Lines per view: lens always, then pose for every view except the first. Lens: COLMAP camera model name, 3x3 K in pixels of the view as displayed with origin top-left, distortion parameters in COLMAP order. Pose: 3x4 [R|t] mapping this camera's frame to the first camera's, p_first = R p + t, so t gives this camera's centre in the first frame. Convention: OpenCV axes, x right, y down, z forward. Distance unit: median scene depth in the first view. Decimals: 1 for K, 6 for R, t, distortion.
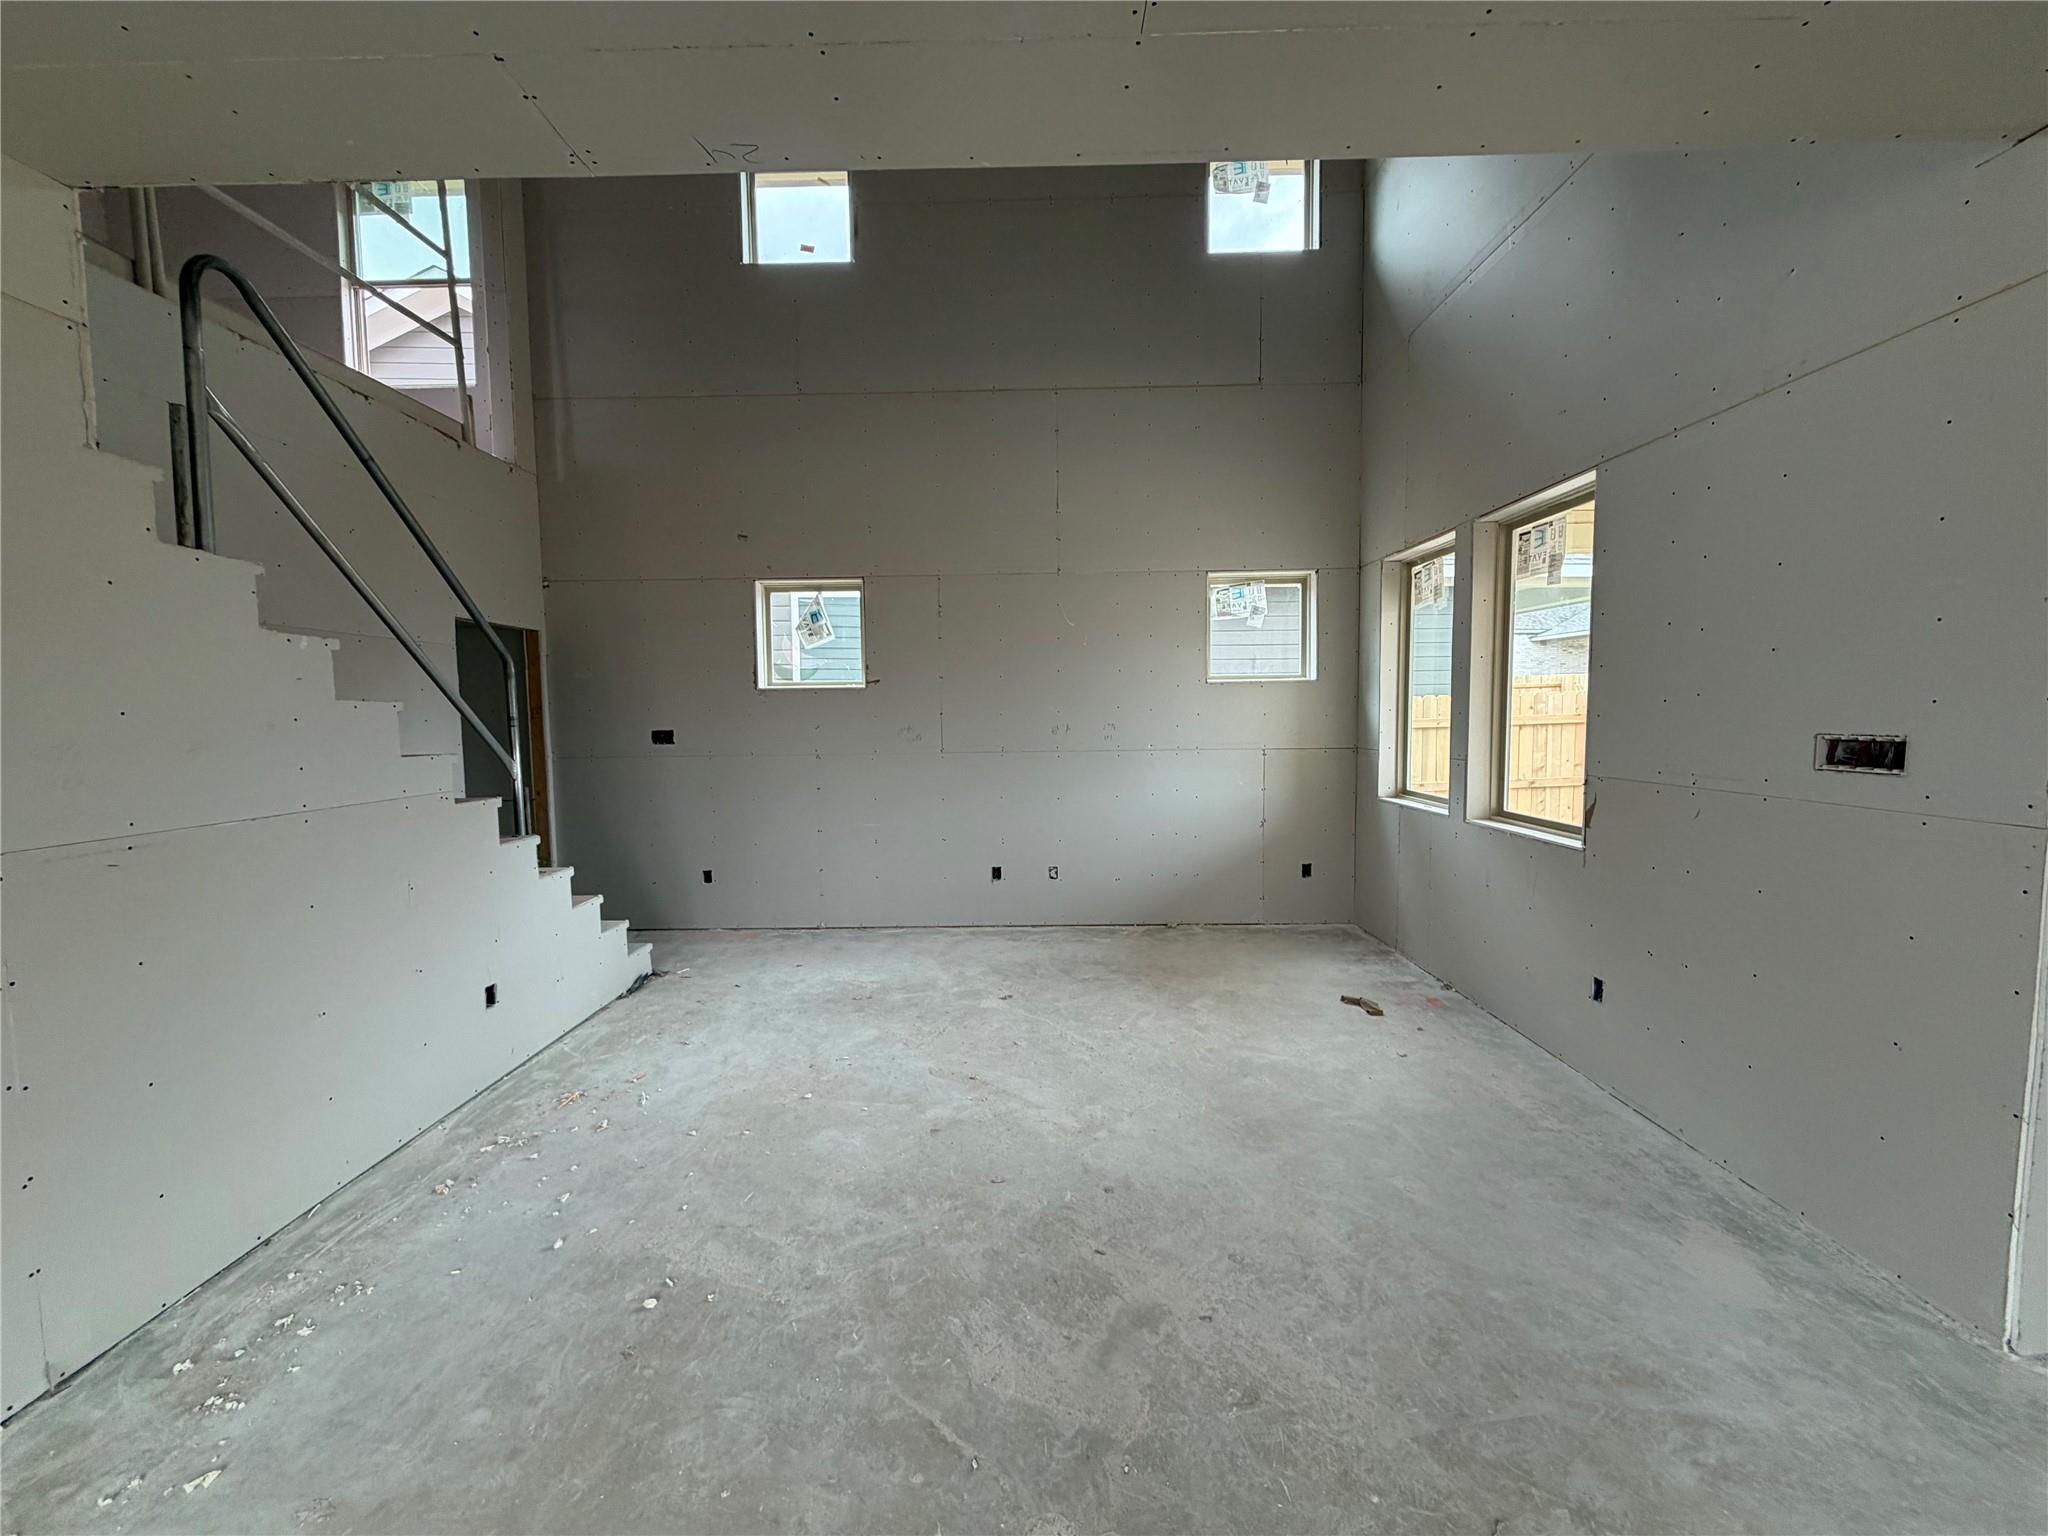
lens RADIAL K [[816.6, 0, 1020.7], [0, 816.6, 765.9], [0, 0, 1]] dist [0.001707, -0.000456]
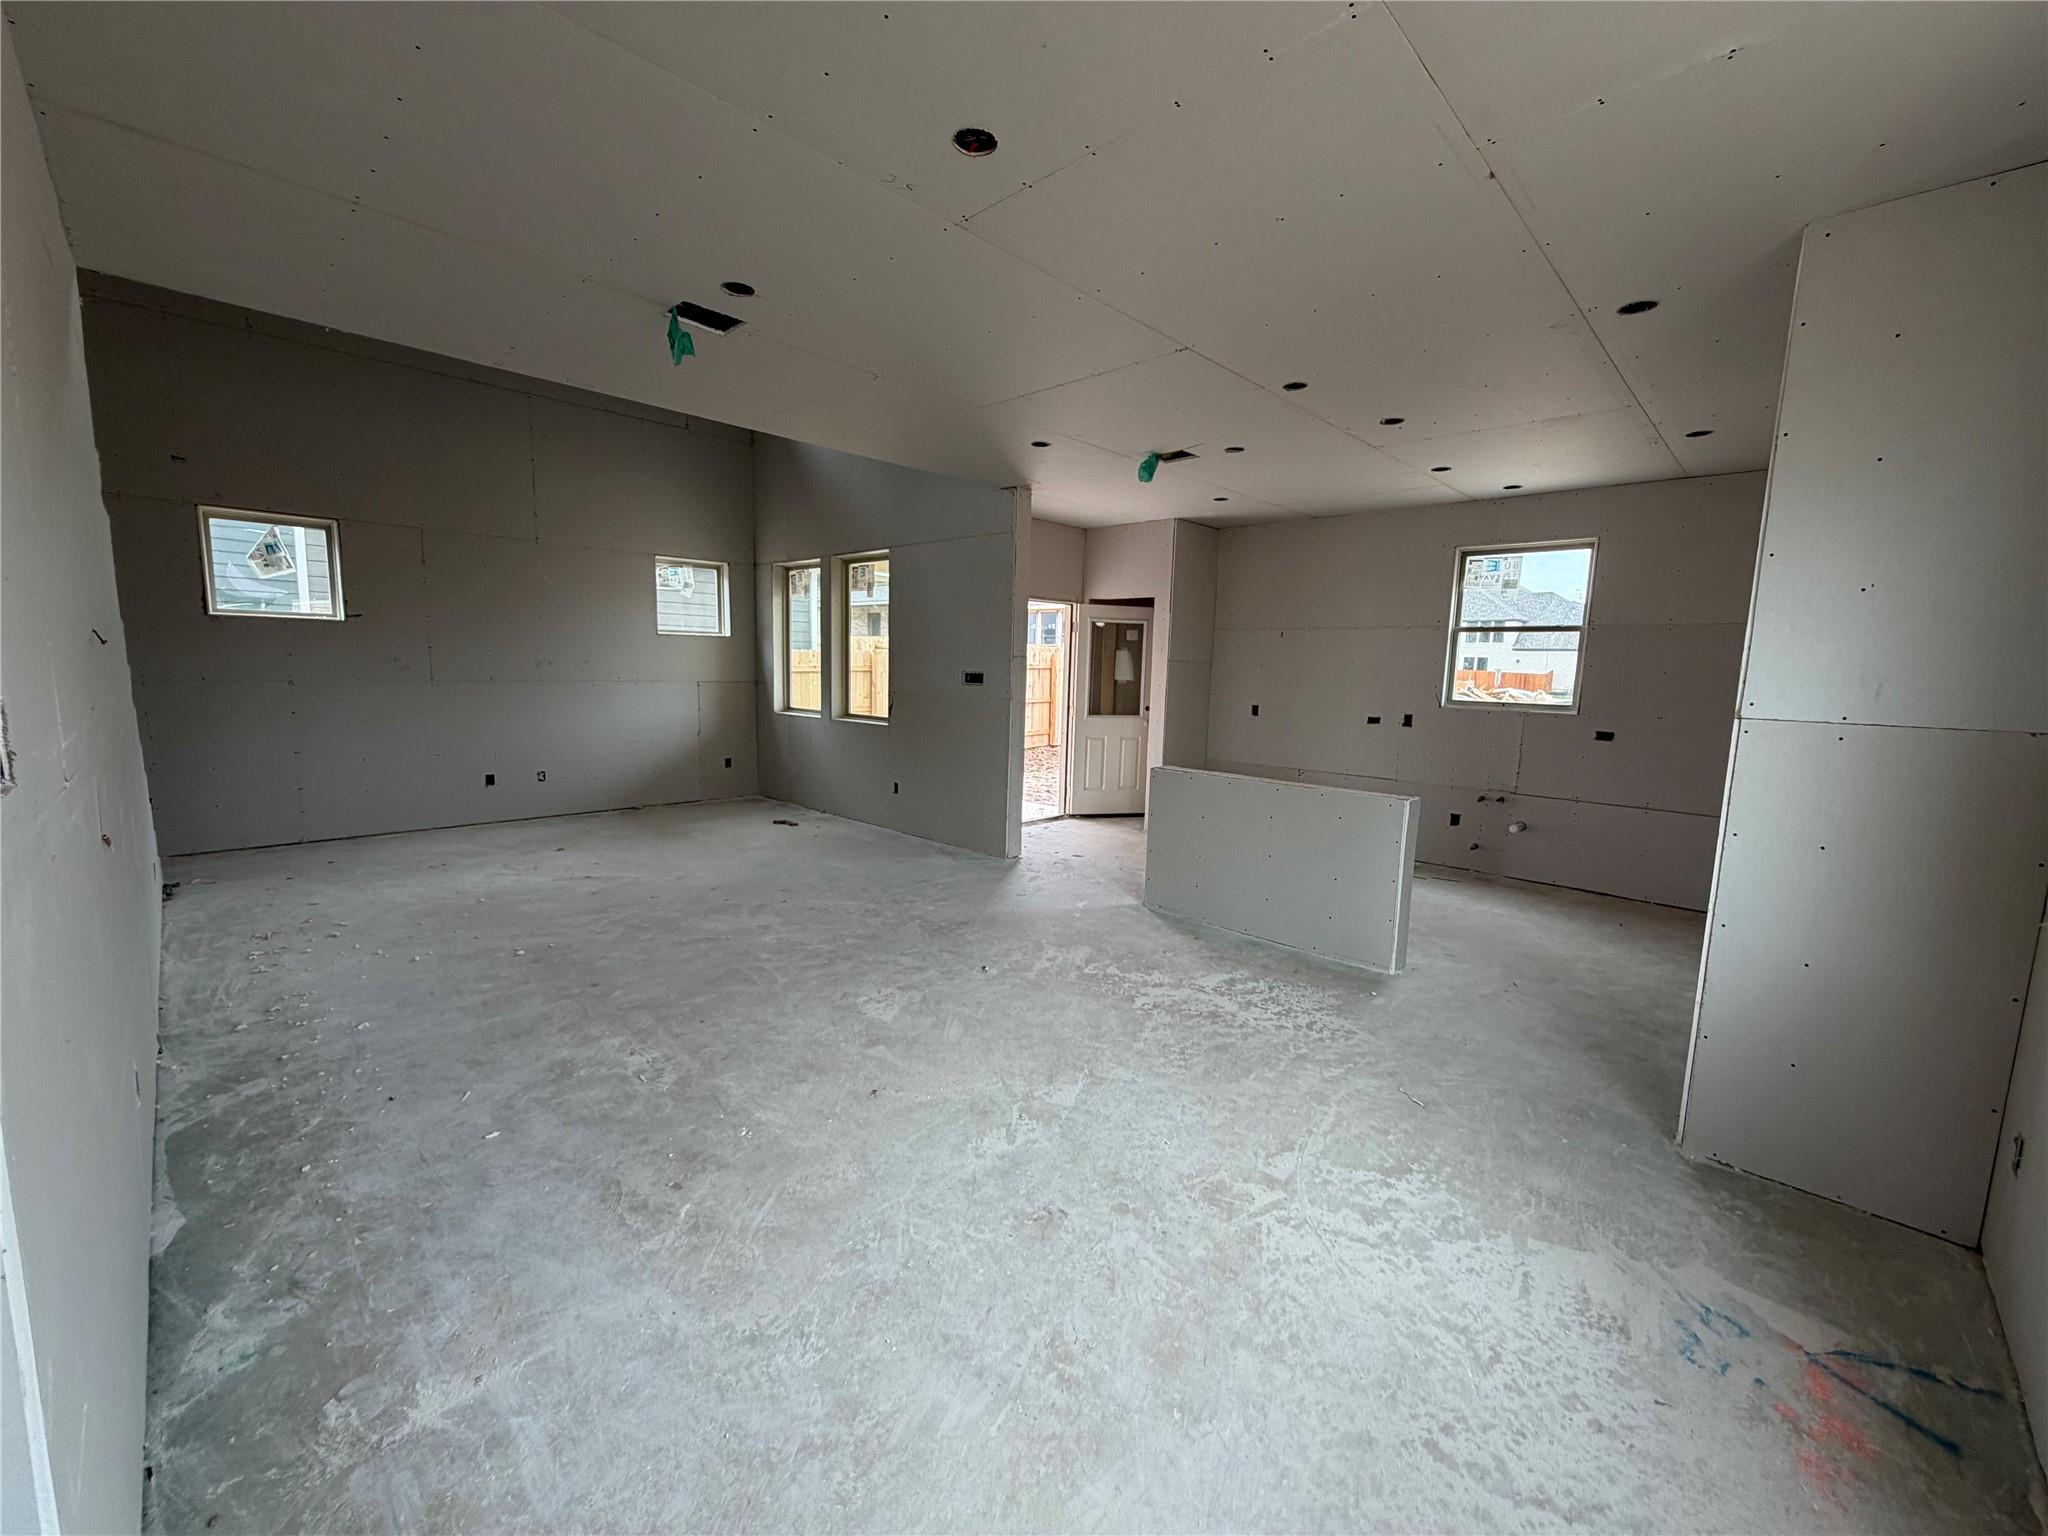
lens RADIAL K [[816.6, 0, 1020.7], [0, 816.6, 765.9], [0, 0, 1]] dist [0.001707, -0.000456]
pose [[0.685557, -0.059640, 0.725572, -0.514361], [0.015151, 0.997592, 0.067684, 0.053587], [-0.727862, -0.035408, 0.684809, -0.587670]]
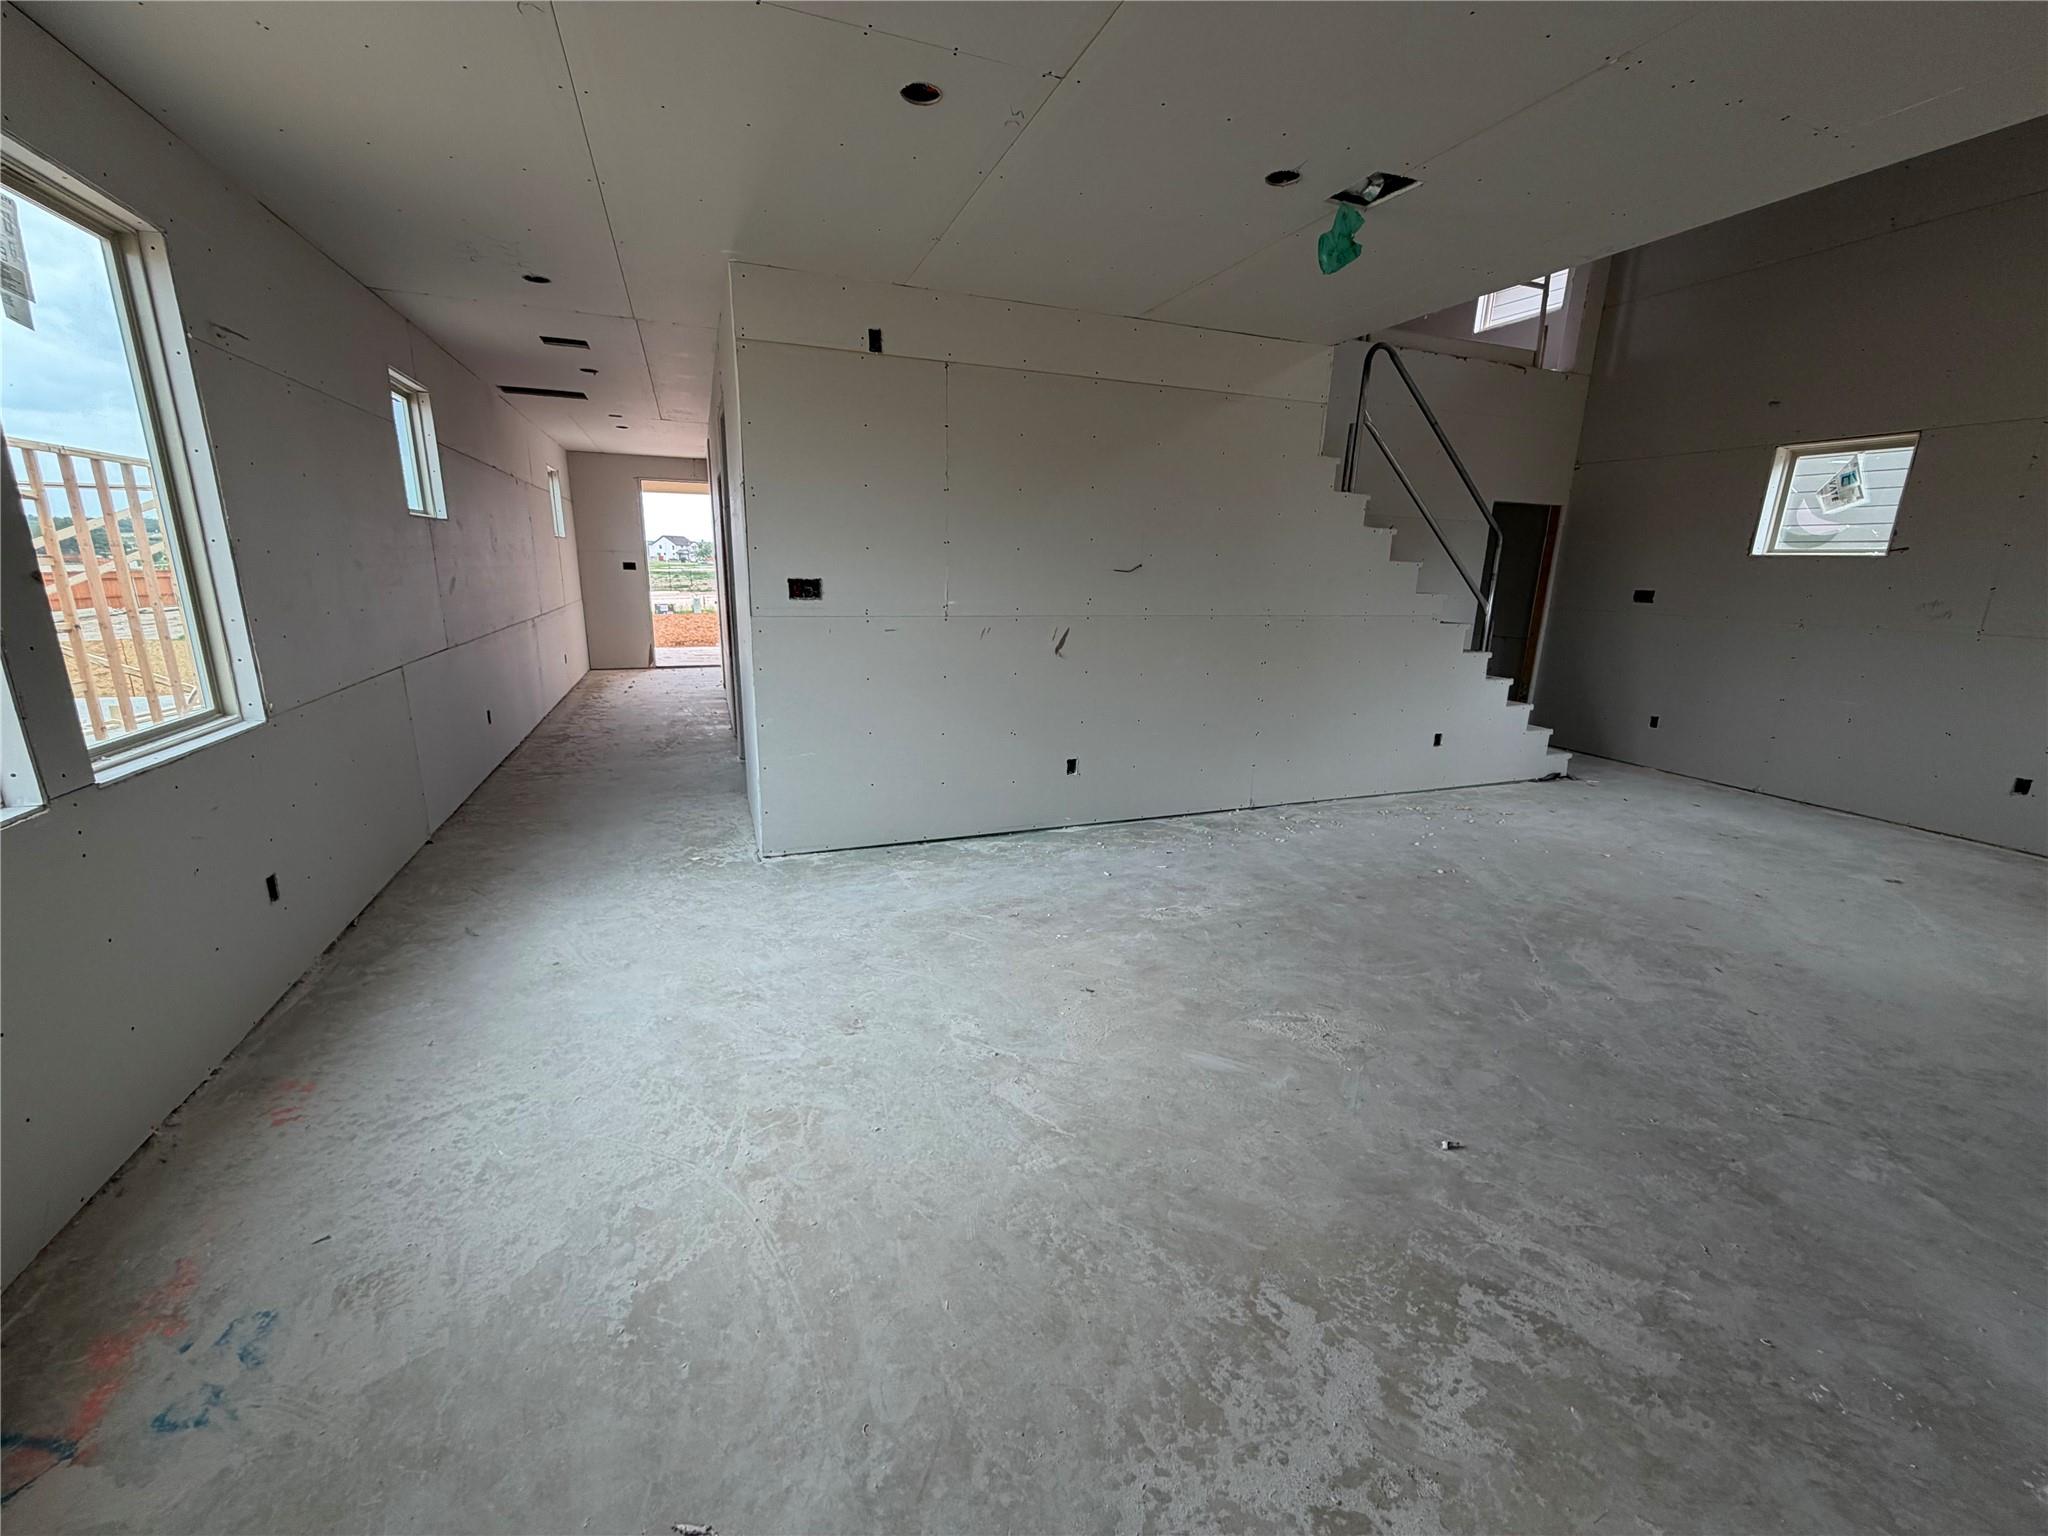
lens RADIAL K [[816.6, 0, 1020.7], [0, 816.6, 765.9], [0, 0, 1]] dist [0.001707, -0.000456]
pose [[0.372399, 0.246708, -0.894681, 0.458846], [-0.091676, 0.969084, 0.229066, 0.018166], [0.923534, -0.003283, 0.383503, -0.371690]]
